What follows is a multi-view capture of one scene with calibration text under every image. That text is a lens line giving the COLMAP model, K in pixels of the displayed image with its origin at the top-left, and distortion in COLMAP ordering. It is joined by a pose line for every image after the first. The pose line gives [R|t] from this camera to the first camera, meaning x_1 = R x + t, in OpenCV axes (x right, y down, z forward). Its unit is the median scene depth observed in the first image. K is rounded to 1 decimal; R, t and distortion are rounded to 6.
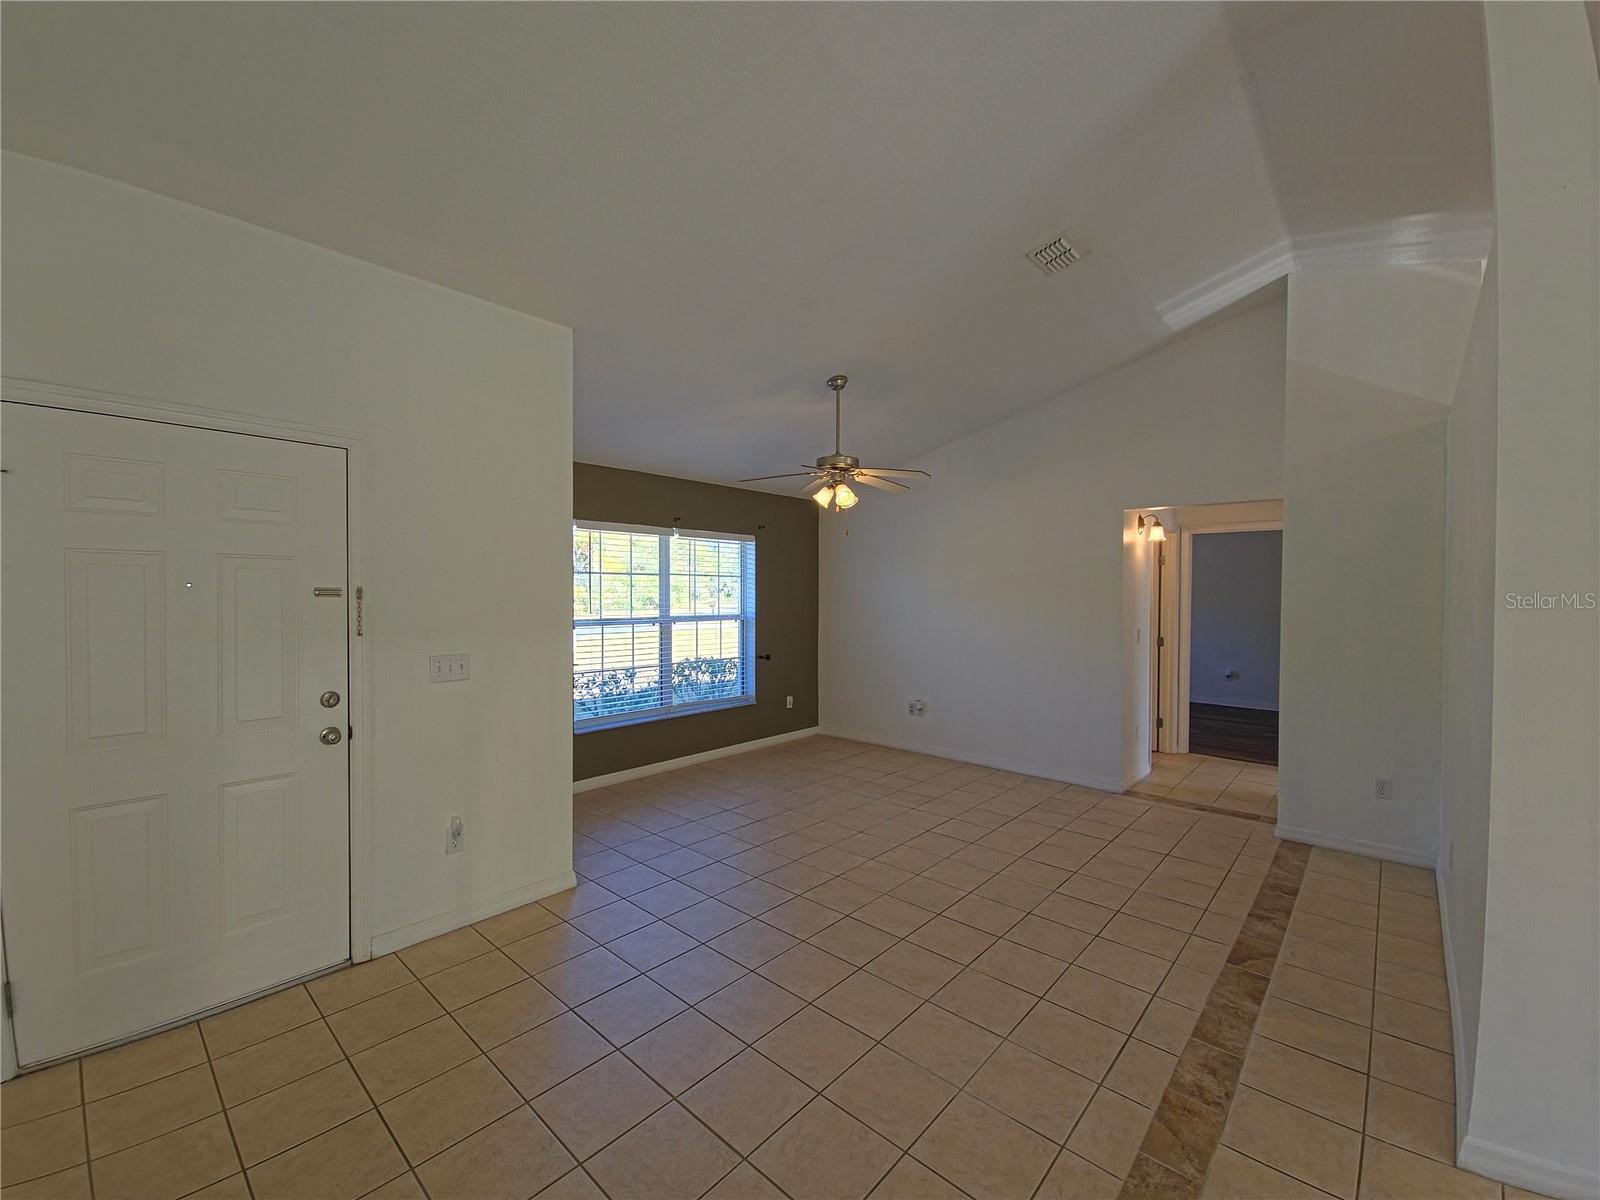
lens RADIAL K [[648.7, 0, 801.1], [0, 648.7, 595.9], [0, 0, 1]] dist [0.027783, -0.020330]
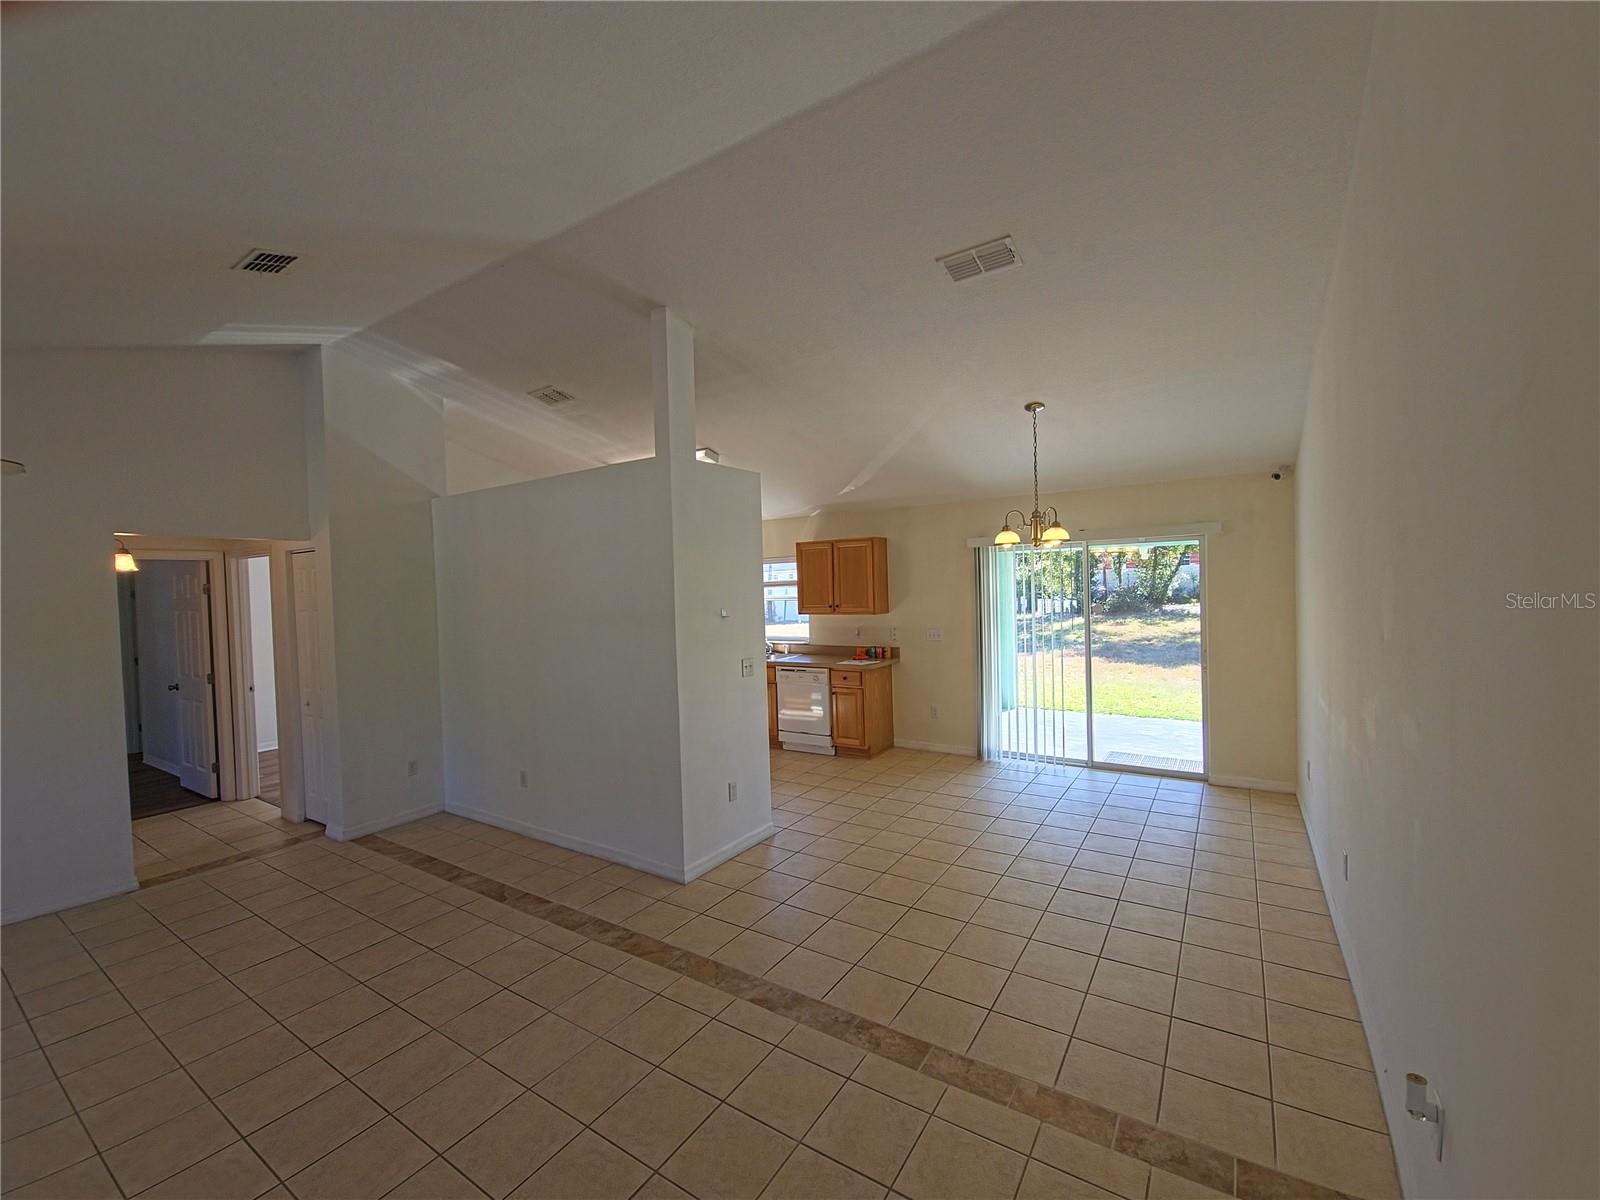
lens RADIAL K [[650.7, 0, 800.0], [0, 650.7, 600.0], [0, 0, 1]] dist [0.001371, -0.005073]
pose [[-0.156247, -0.021627, 0.987481, -0.557636], [0.035870, 0.998977, 0.027554, -0.059080], [-0.987066, 0.039726, -0.155312, 0.419724]]
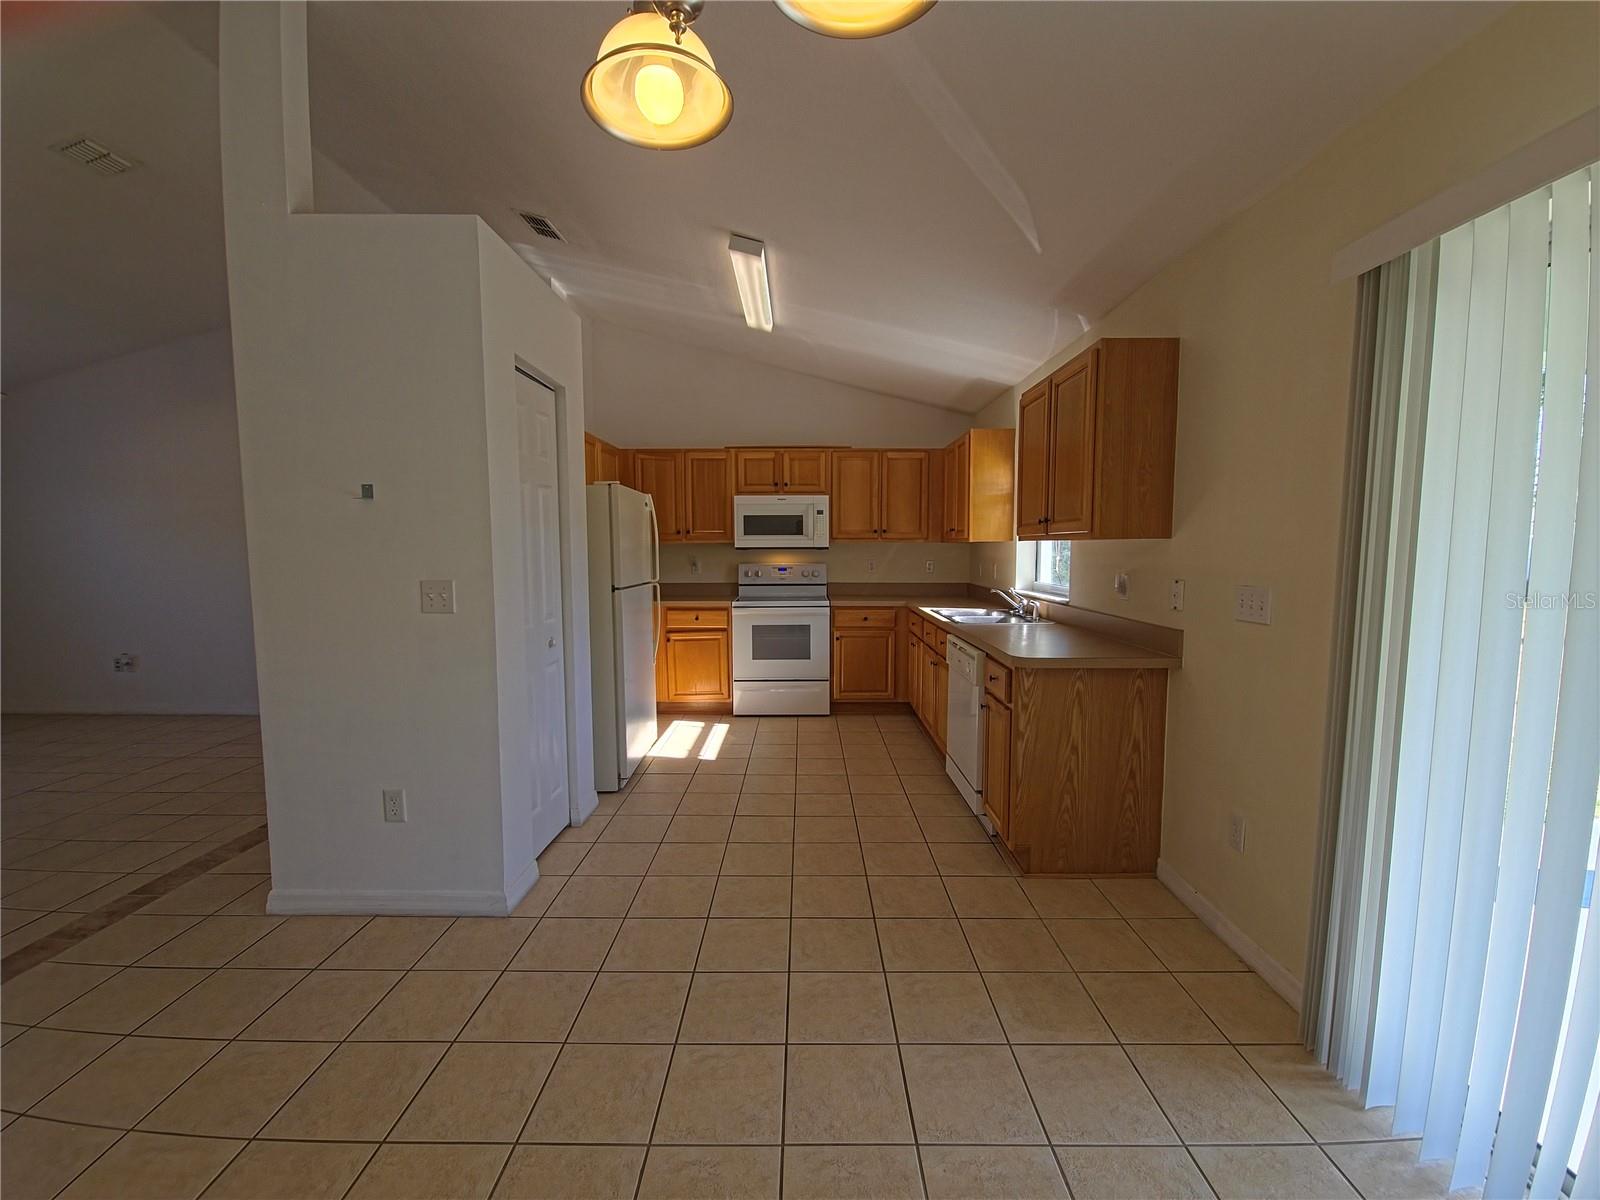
lens RADIAL K [[660.2, 0, 803.0], [0, 660.2, 600.5], [0, 0, 1]] dist [0.001740, 0.000004]
pose [[0.739566, -0.061635, 0.670256, 0.438903], [0.005855, 0.996350, 0.085162, 0.040818], [-0.673058, -0.059059, 0.737228, -0.374480]]
